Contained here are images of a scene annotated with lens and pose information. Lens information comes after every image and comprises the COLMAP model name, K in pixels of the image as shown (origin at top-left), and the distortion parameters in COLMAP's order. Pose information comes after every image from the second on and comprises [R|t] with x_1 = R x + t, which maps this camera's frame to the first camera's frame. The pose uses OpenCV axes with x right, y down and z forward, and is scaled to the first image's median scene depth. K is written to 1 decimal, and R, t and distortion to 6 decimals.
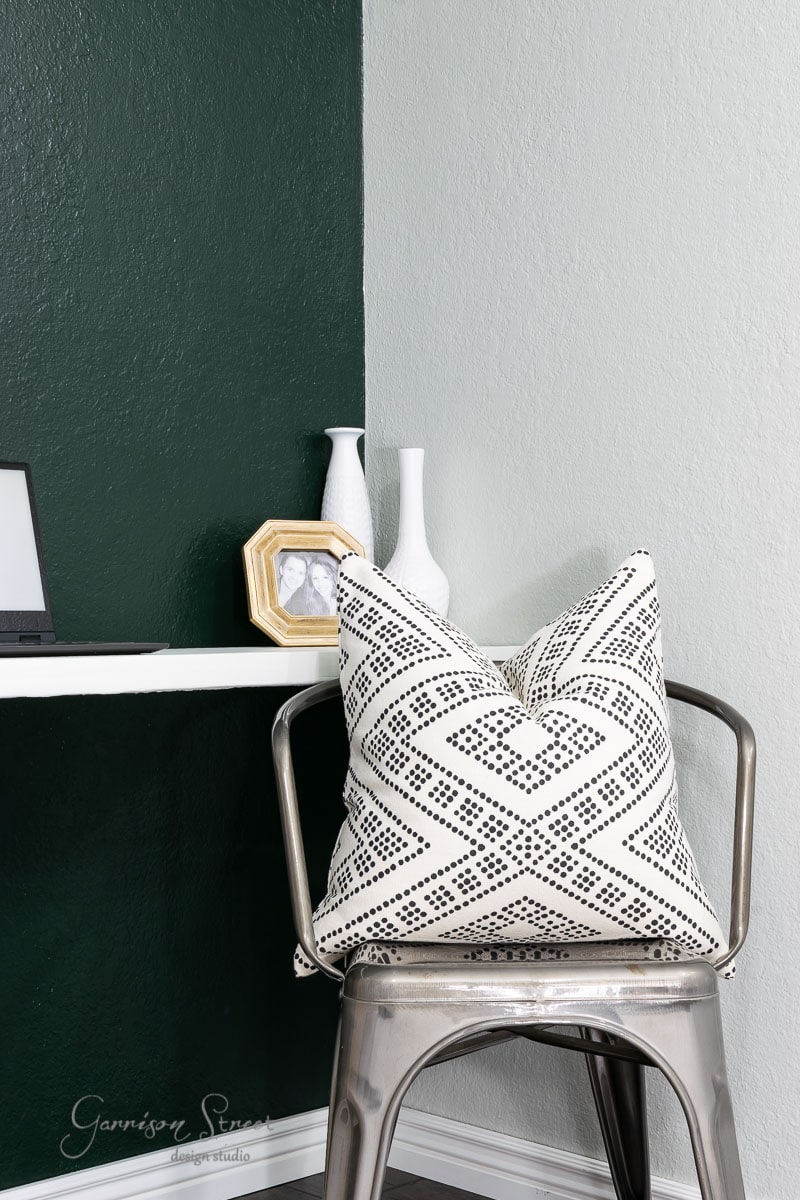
lens RADIAL K [[1799.7, 0, 397.2], [0, 1799.7, 606.0], [0, 0, 1]] dist [0.041587, 0.000000]
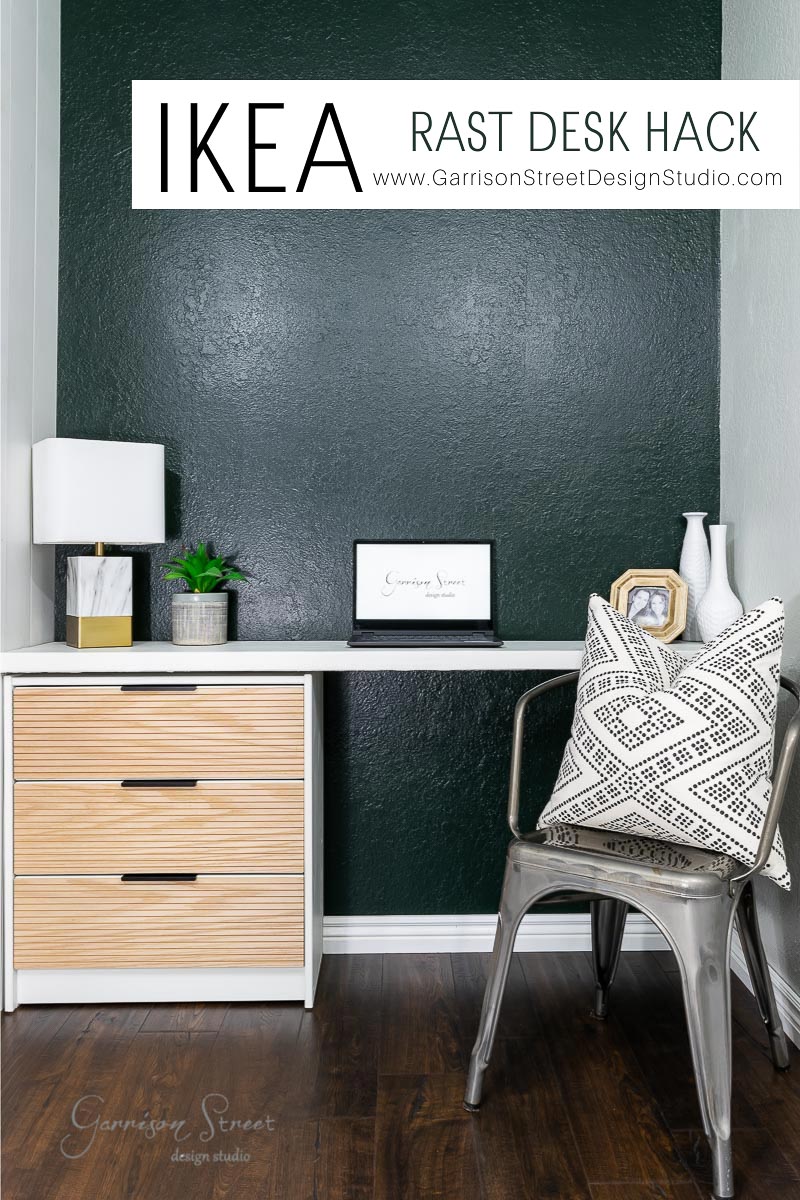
lens RADIAL K [[936.6, 0, 397.7], [0, 936.6, 588.0], [0, 0, 1]] dist [0.002304, 0.007430]
pose [[0.752636, 0.011813, -0.658331, 0.470831], [-0.001588, 0.999869, 0.016125, -0.057342], [0.658435, -0.011091, 0.752556, 0.216533]]
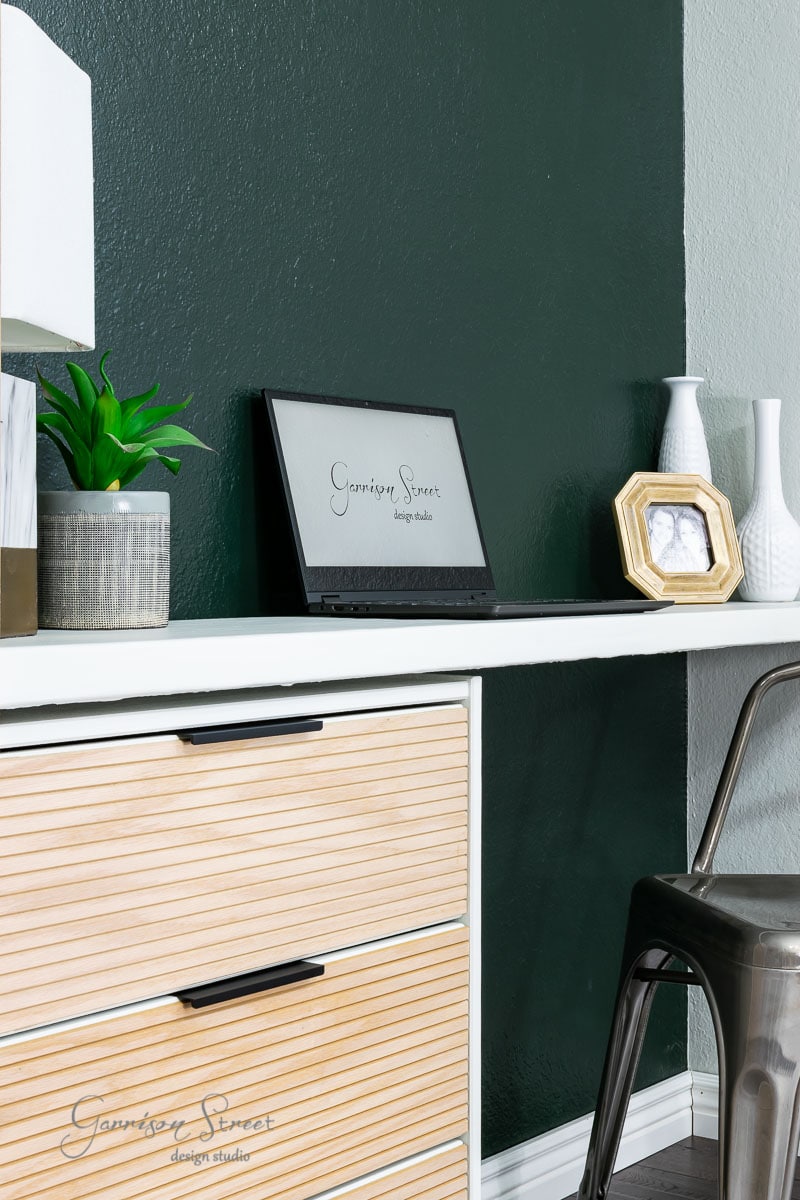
lens RADIAL K [[1931.1, 0, 398.7], [0, 1931.1, 593.6], [0, 0, 1]] dist [0.005519, 0.000000]
pose [[0.983648, -0.005084, 0.180031, -0.498884], [0.002602, 0.999898, 0.014016, 0.002549], [-0.180084, -0.013319, 0.983561, 0.017587]]
